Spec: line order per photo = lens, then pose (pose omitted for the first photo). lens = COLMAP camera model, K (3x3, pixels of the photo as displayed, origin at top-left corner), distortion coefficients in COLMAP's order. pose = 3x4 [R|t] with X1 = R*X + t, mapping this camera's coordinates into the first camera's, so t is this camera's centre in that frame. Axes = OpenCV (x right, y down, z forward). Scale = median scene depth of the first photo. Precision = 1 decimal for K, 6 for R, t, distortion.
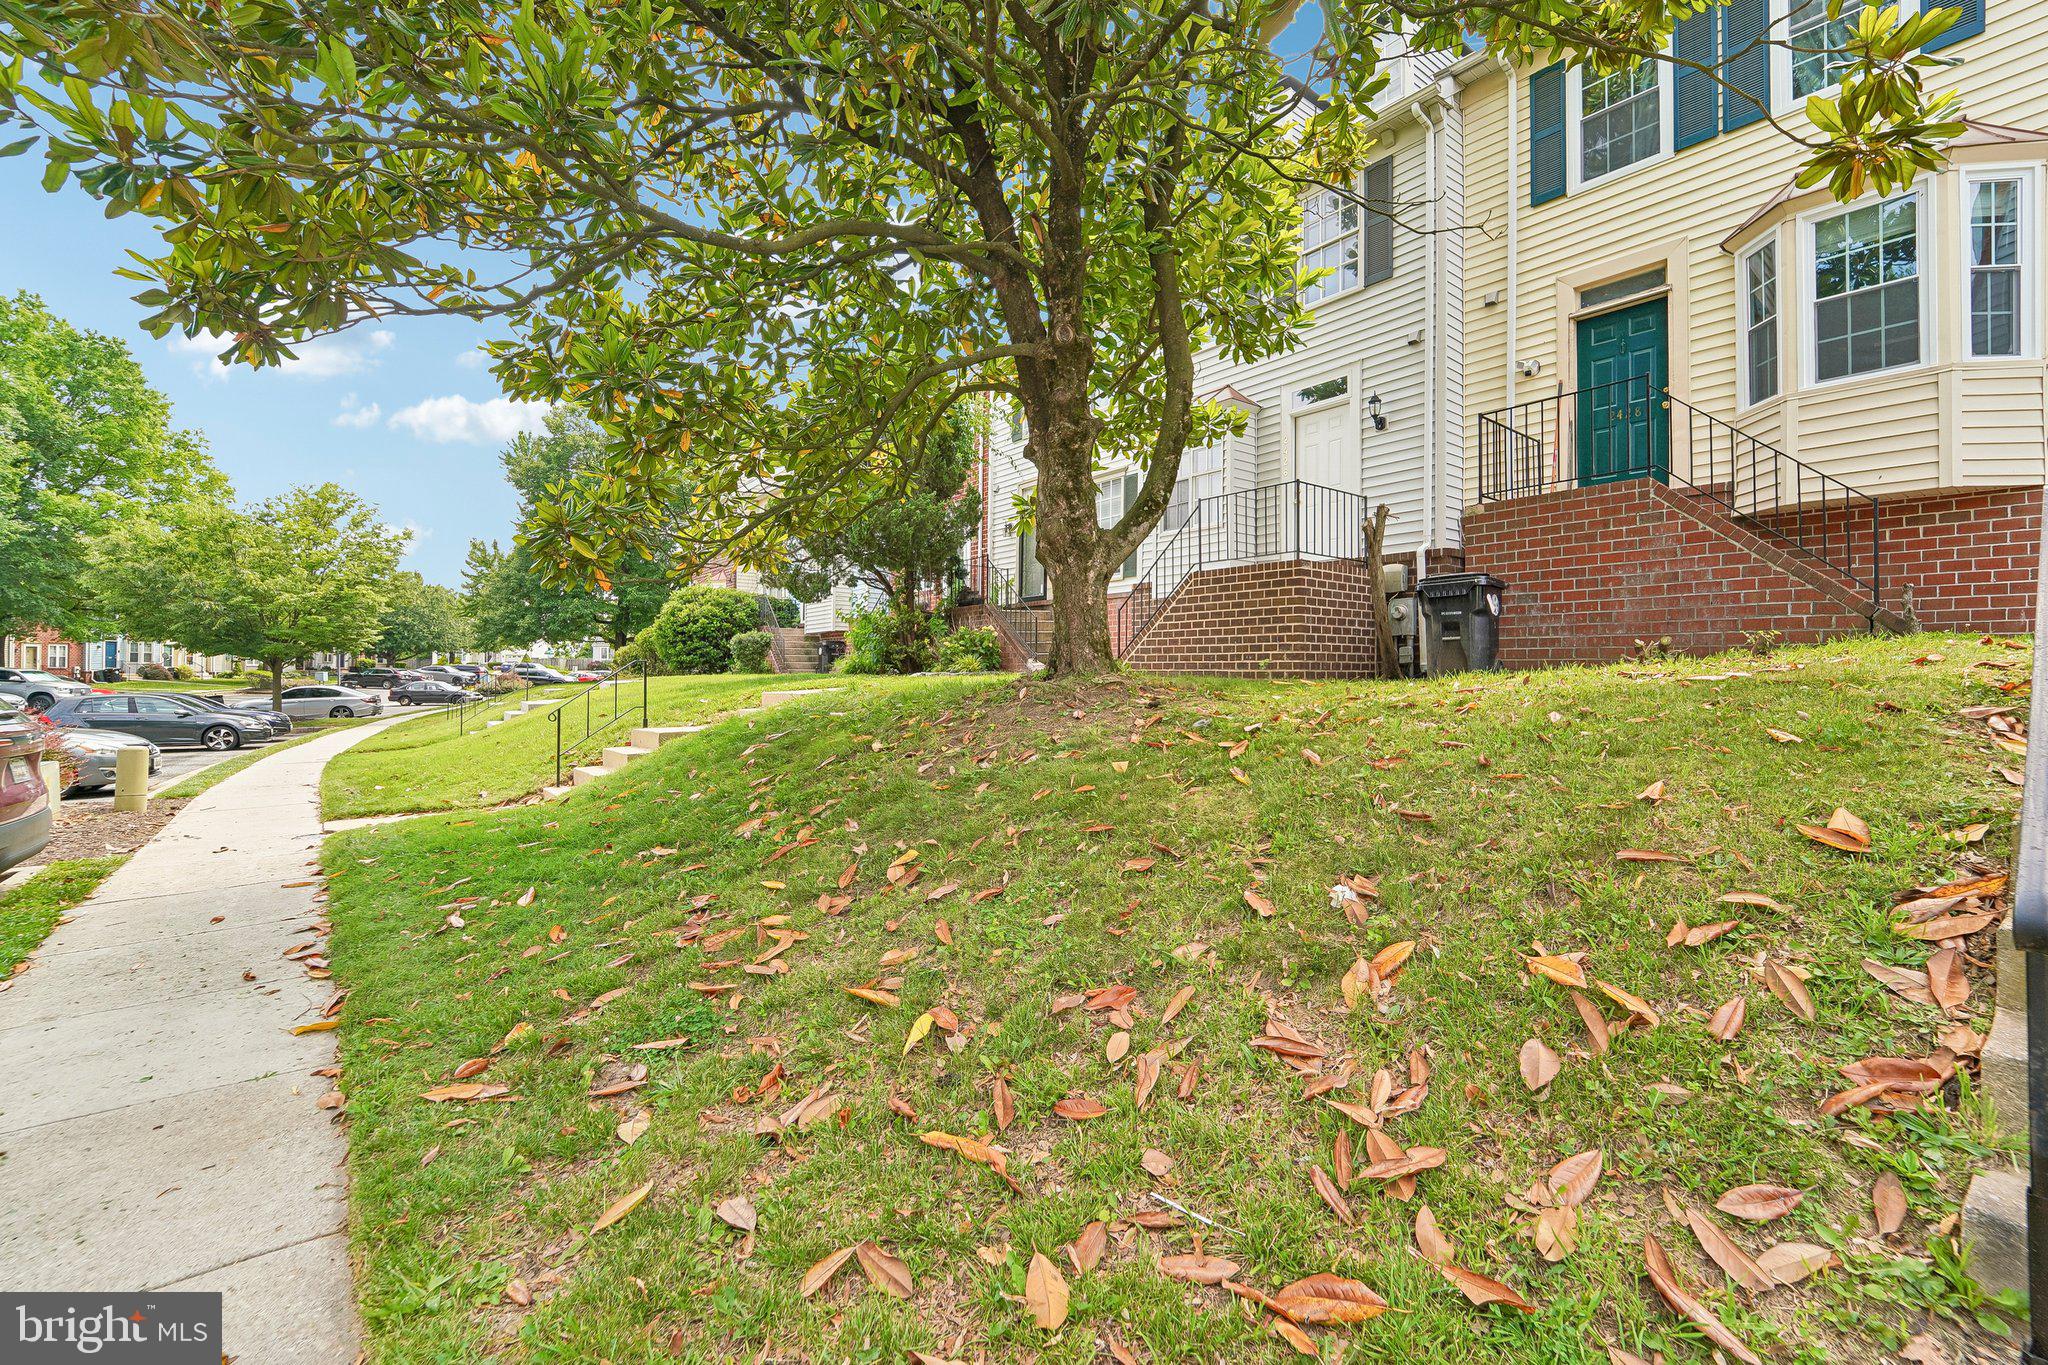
lens RADIAL K [[830.7, 0, 1029.8], [0, 830.7, 674.5], [0, 0, 1]] dist [-0.024876, 0.000159]
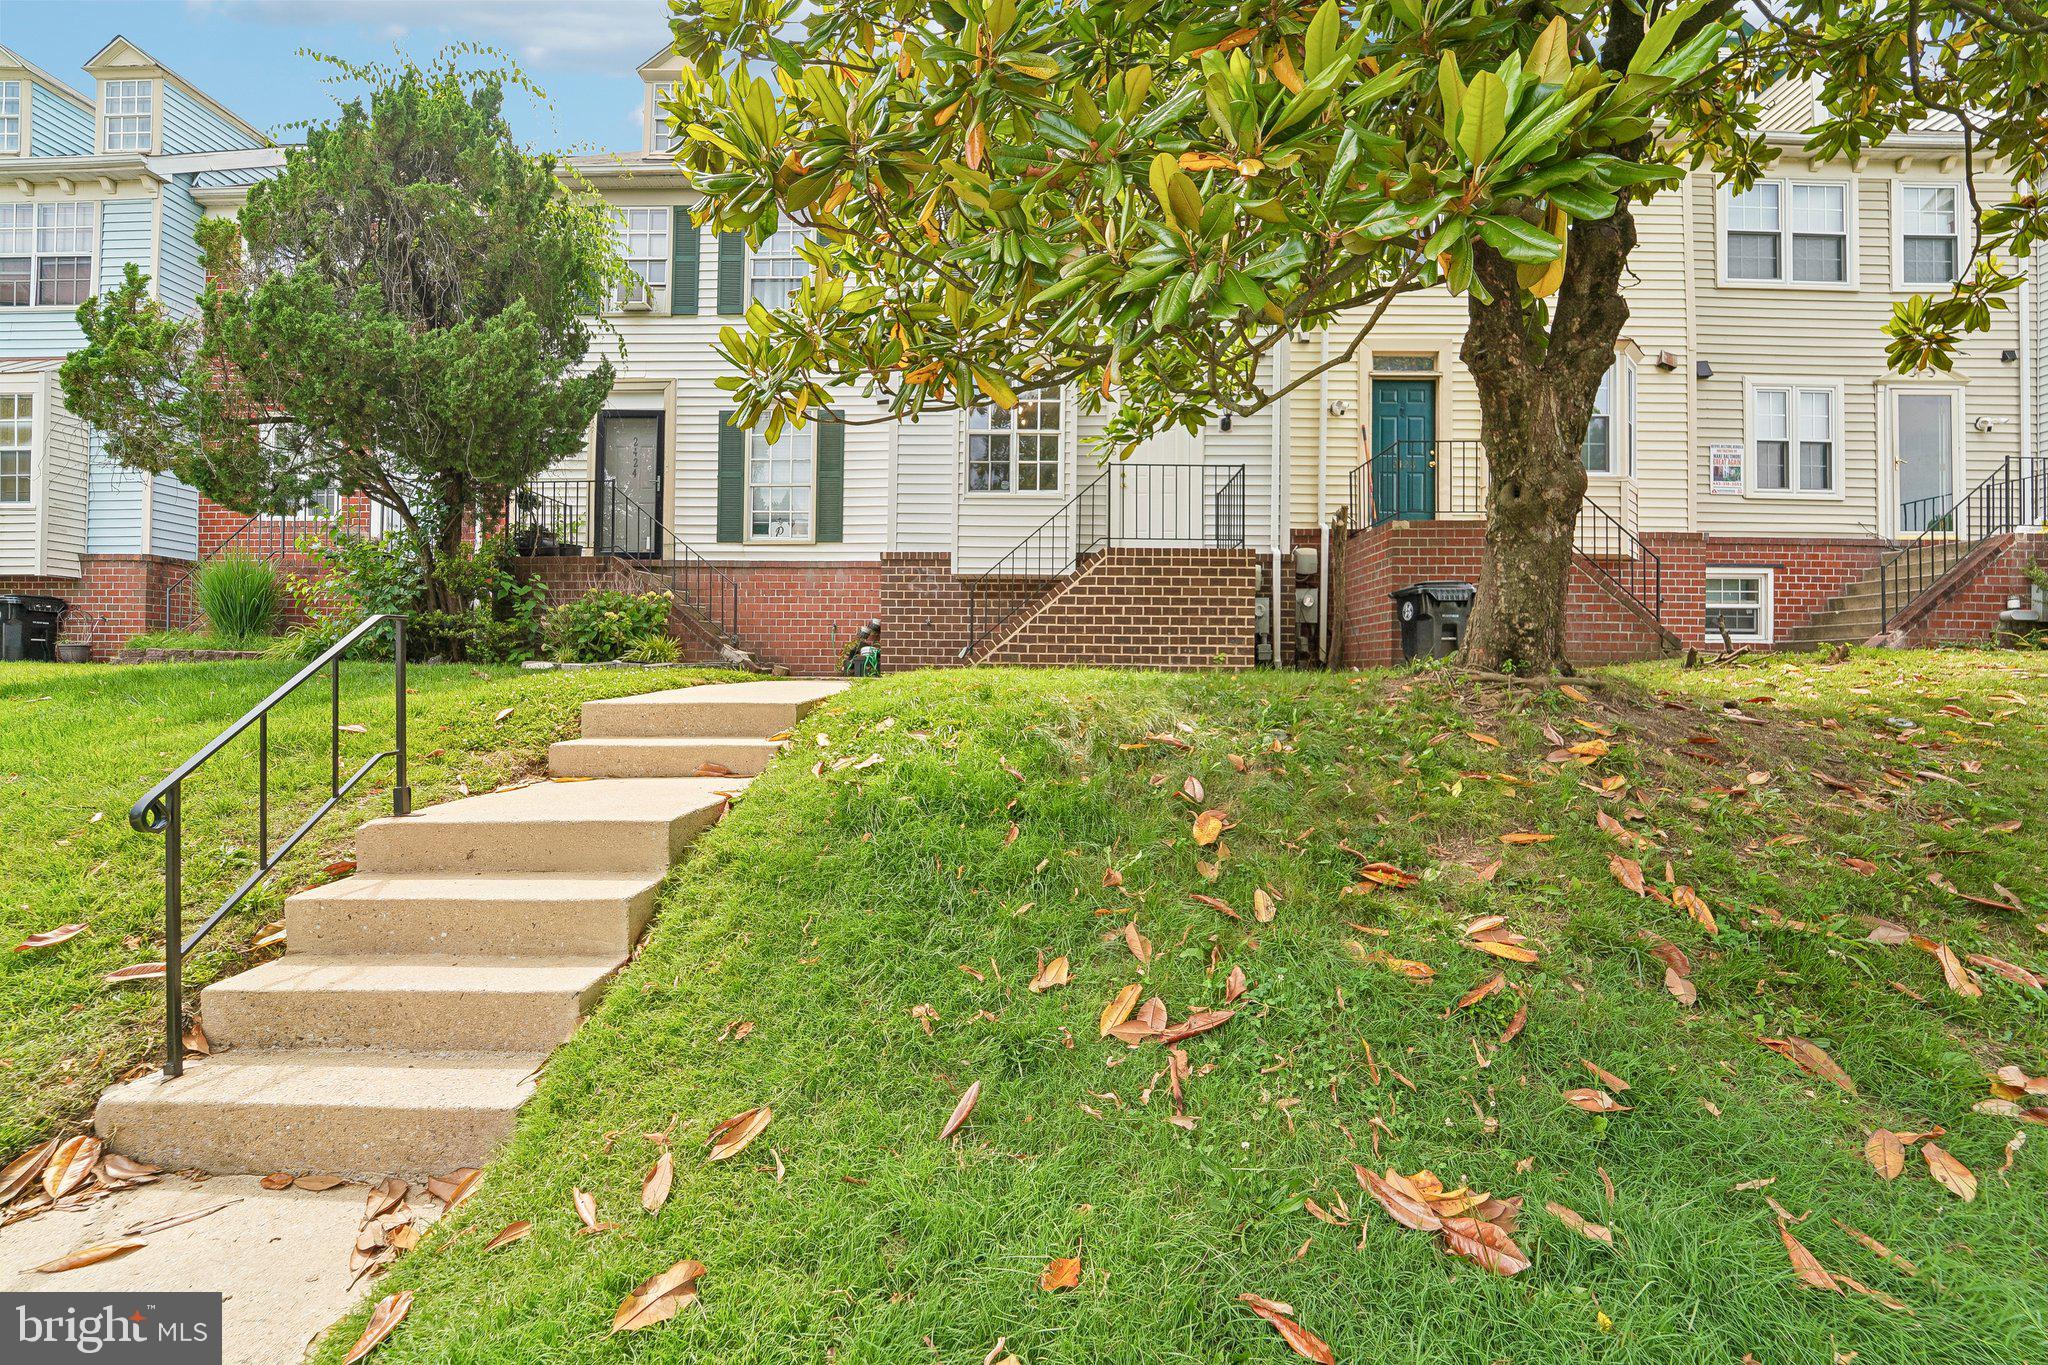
lens RADIAL K [[830.7, 0, 1029.8], [0, 830.7, 674.5], [0, 0, 1]] dist [-0.024876, 0.000159]
pose [[0.627936, 0.000489, 0.778265, -0.513763], [-0.004244, 0.999987, 0.002796, 0.003218], [-0.778254, -0.005058, 0.627930, 0.536773]]
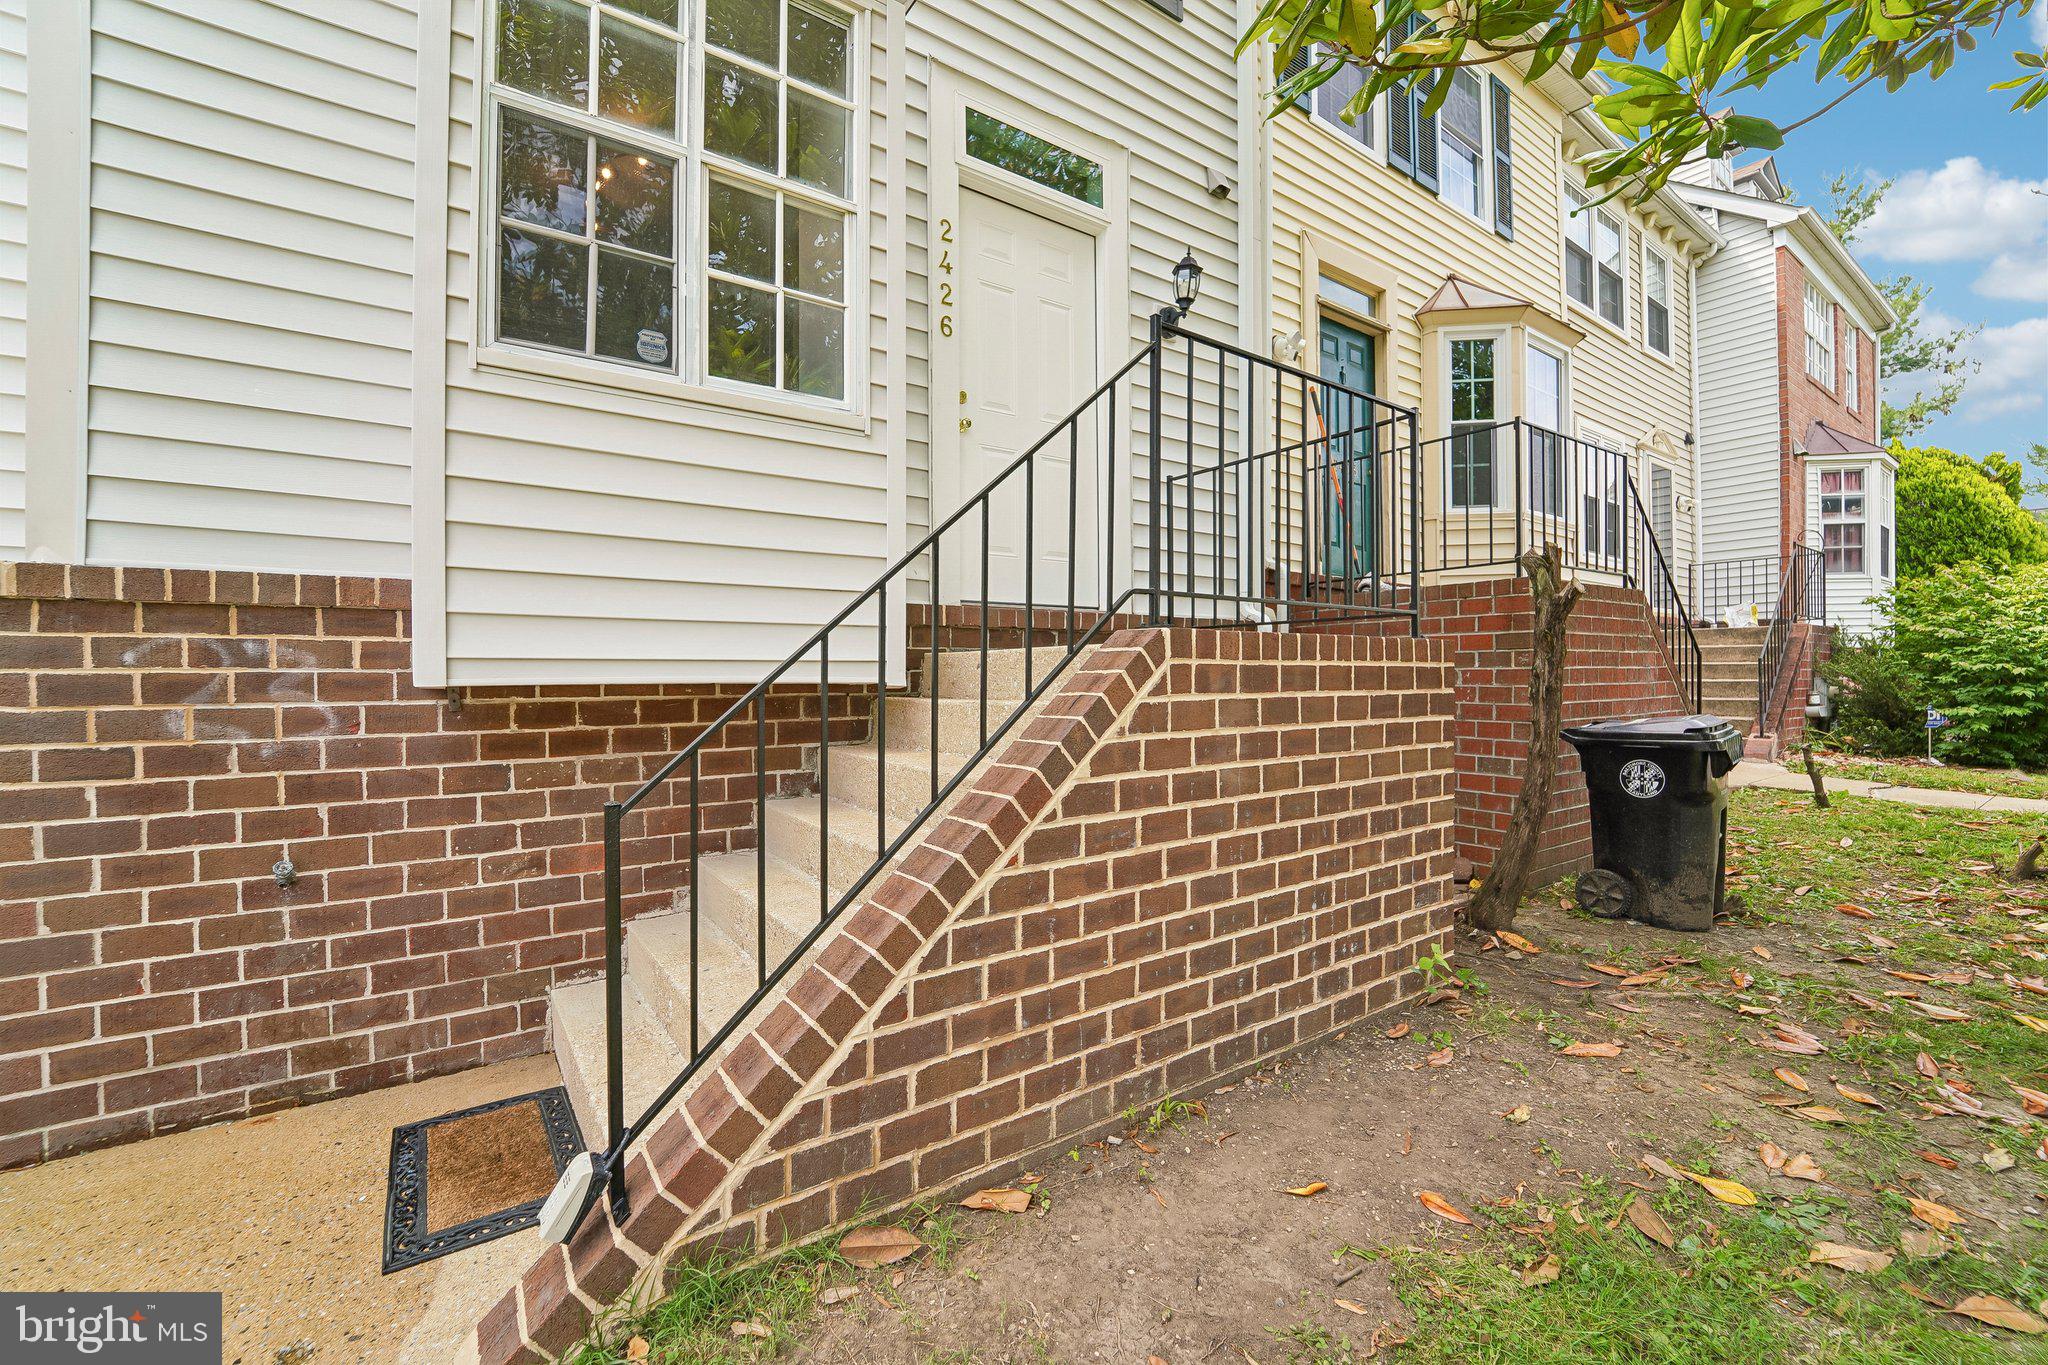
lens RADIAL K [[830.7, 0, 1029.8], [0, 830.7, 674.5], [0, 0, 1]] dist [-0.024876, 0.000159]
pose [[0.041070, -0.010905, 0.999097, -0.031559], [0.002925, 0.999937, 0.010794, -0.115189], [-0.999152, 0.002479, 0.041099, 1.040681]]
